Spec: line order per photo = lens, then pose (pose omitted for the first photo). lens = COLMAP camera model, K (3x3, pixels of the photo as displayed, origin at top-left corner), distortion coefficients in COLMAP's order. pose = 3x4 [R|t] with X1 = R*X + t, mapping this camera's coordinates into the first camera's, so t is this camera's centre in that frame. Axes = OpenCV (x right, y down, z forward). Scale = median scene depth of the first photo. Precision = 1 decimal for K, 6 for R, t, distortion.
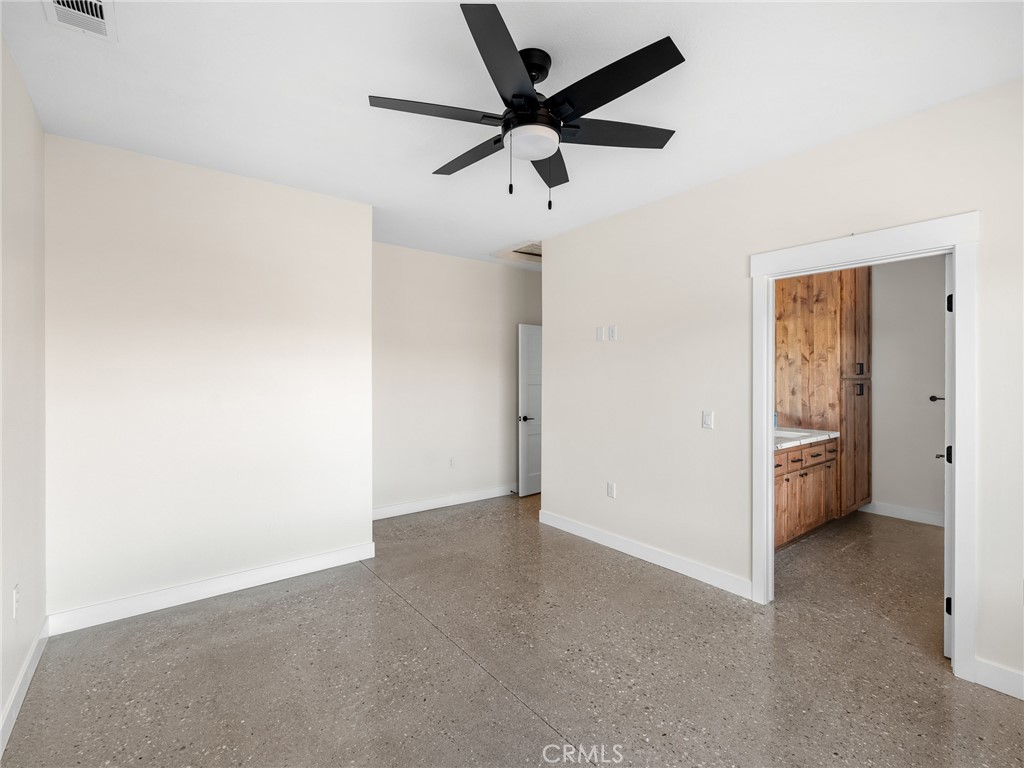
lens RADIAL K [[464.0, 0, 509.5], [0, 464.0, 377.1], [0, 0, 1]] dist [-0.003872, -0.005657]
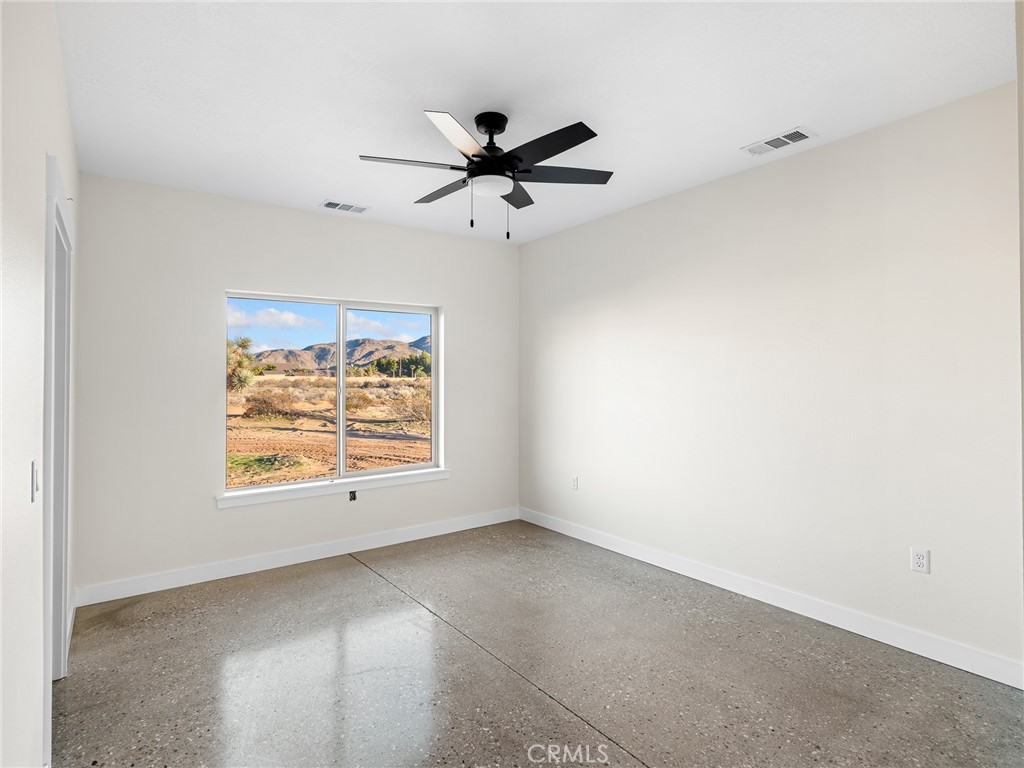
lens RADIAL K [[540.8, 0, 512.1], [0, 540.8, 379.0], [0, 0, 1]] dist [-0.002696, 0.001280]
pose [[-0.999750, 0.007244, 0.021156, -0.036632], [0.007251, 0.999974, 0.000280, 0.003587], [-0.021153, 0.000433, -0.999776, 1.944098]]
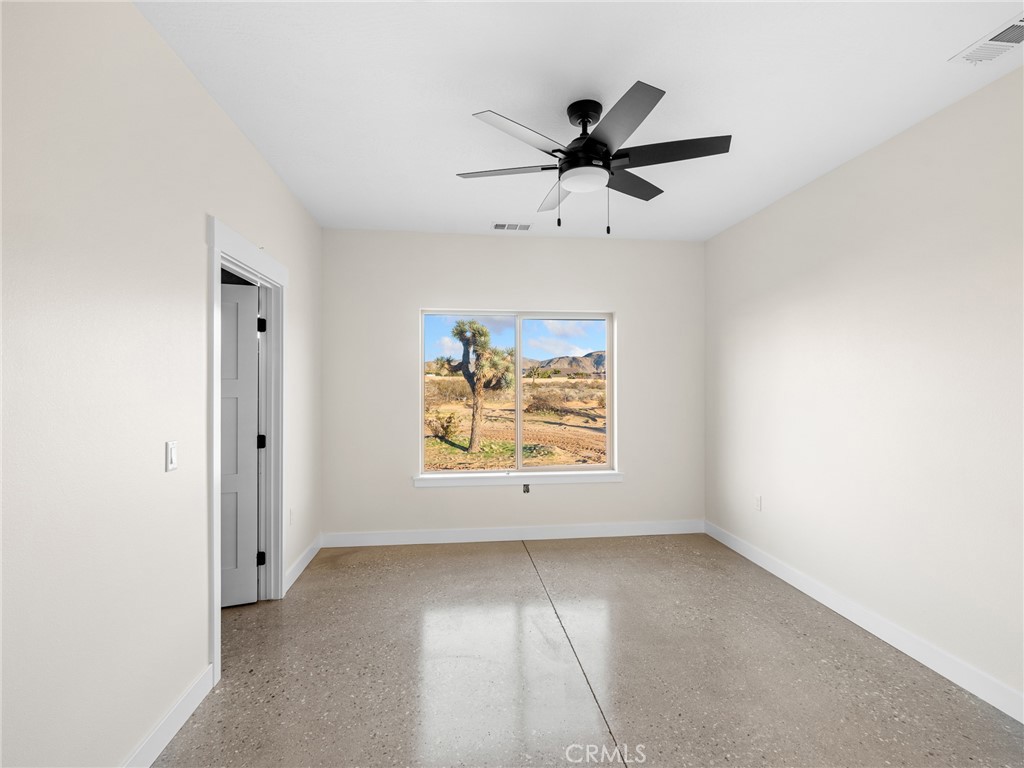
lens RADIAL K [[488.0, 0, 514.8], [0, 488.0, 383.4], [0, 0, 1]] dist [-0.001435, 0.000039]
pose [[-0.865292, -0.004277, 0.501250, -0.328662], [-0.003571, 0.999991, 0.002368, -0.000604], [-0.501255, 0.000259, -0.865300, 1.720720]]
